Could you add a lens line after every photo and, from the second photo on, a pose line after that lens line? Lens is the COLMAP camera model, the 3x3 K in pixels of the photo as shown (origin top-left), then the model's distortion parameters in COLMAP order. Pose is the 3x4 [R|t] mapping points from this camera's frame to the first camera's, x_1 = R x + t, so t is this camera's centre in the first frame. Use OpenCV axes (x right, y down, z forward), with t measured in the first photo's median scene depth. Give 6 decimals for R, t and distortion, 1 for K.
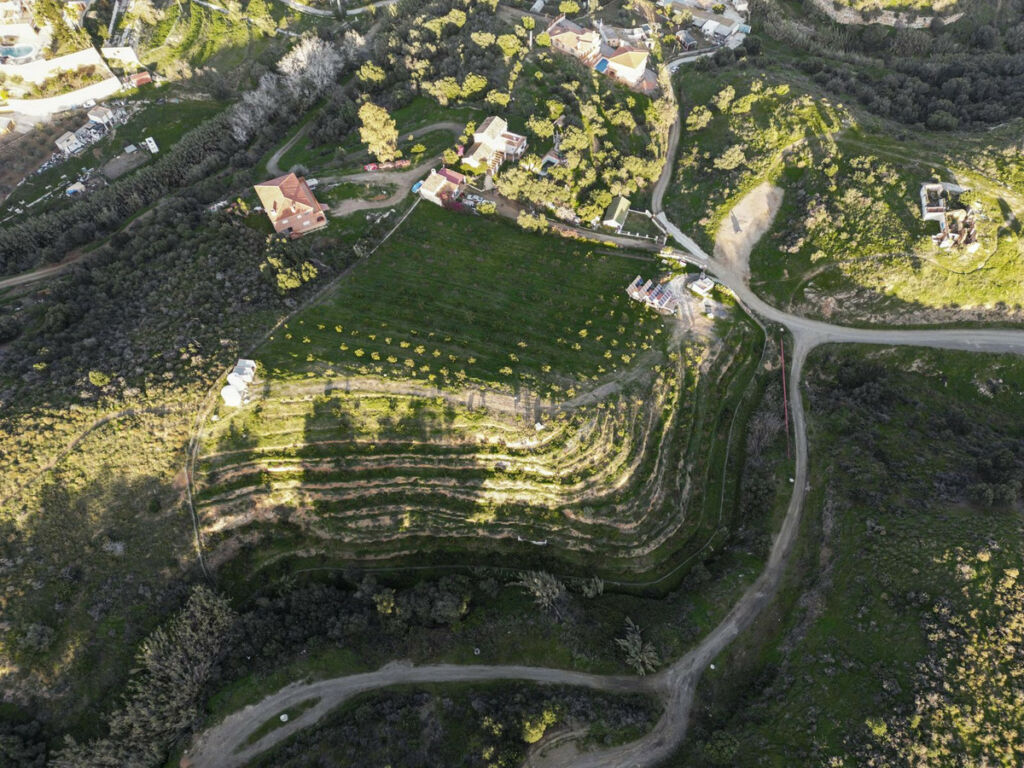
lens RADIAL K [[708.8, 0, 519.8], [0, 708.8, 379.0], [0, 0, 1]] dist [0.084339, -0.080655]
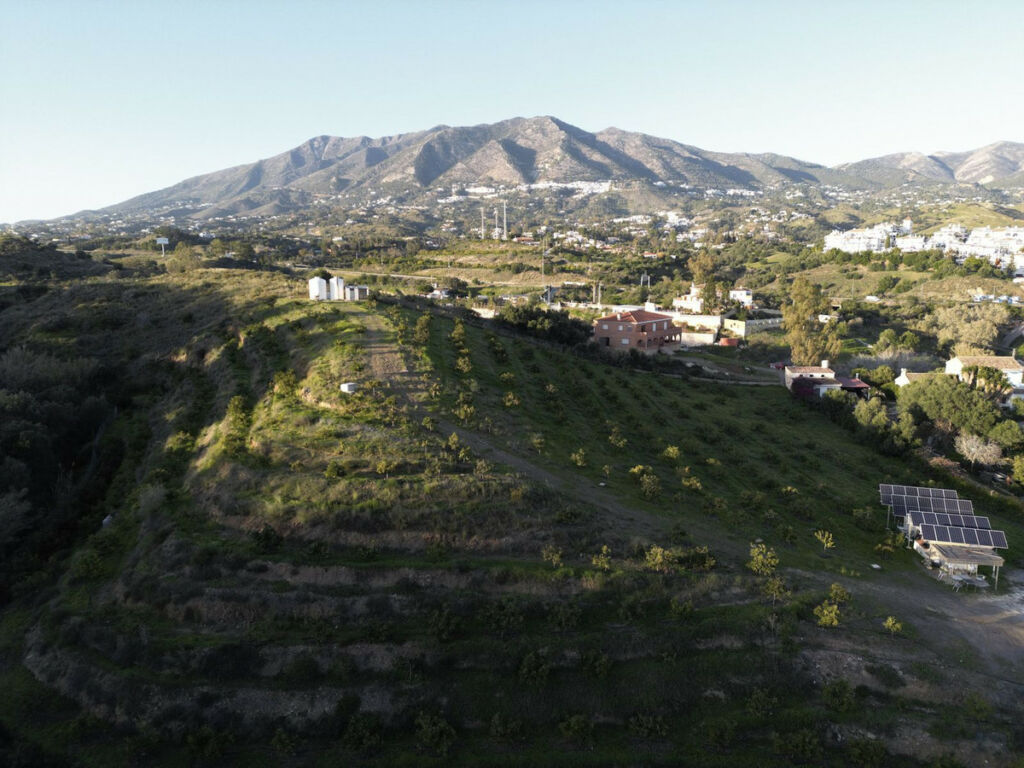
lens RADIAL K [[708.8, 0, 515.5], [0, 708.8, 387.1], [0, 0, 1]] dist [0.084339, -0.080655]
pose [[0.354824, 0.172338, -0.918912, 0.489772], [-0.771767, 0.608753, -0.183837, 0.065816], [0.527708, 0.774416, 0.349005, 0.868813]]
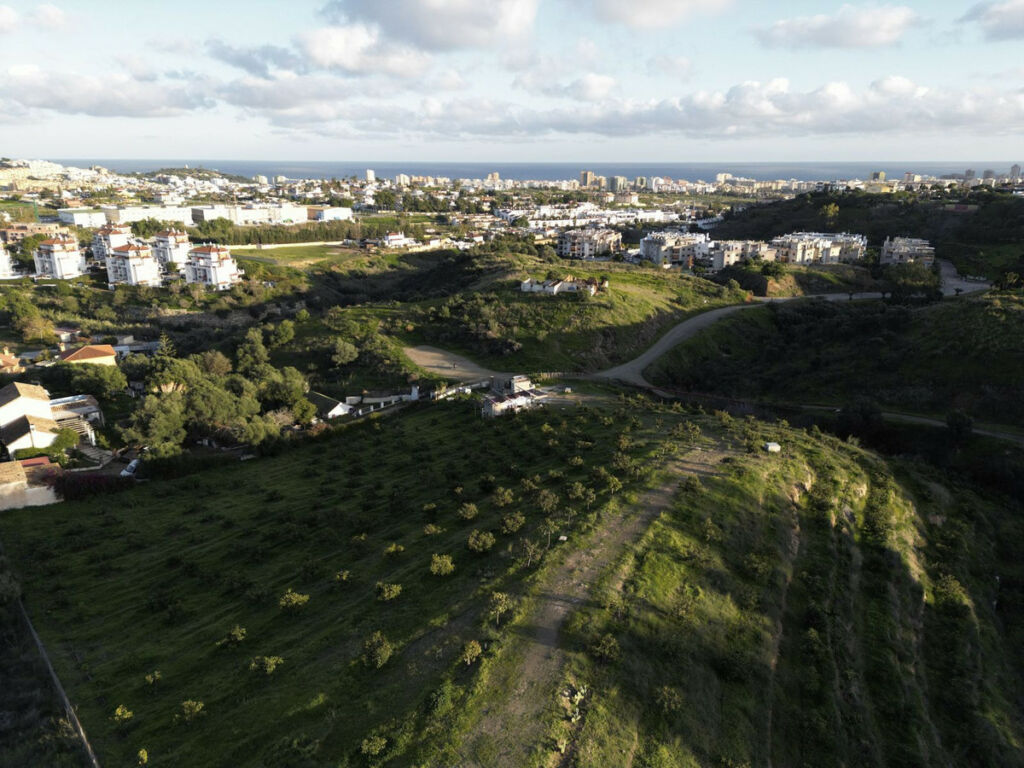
lens RADIAL K [[708.8, 0, 516.2], [0, 708.8, 380.7], [0, 0, 1]] dist [0.084339, -0.080655]
pose [[0.421347, -0.260629, 0.868642, -0.464295], [0.748304, 0.641033, -0.170639, -0.012161], [-0.512355, 0.721906, 0.465127, 0.801202]]
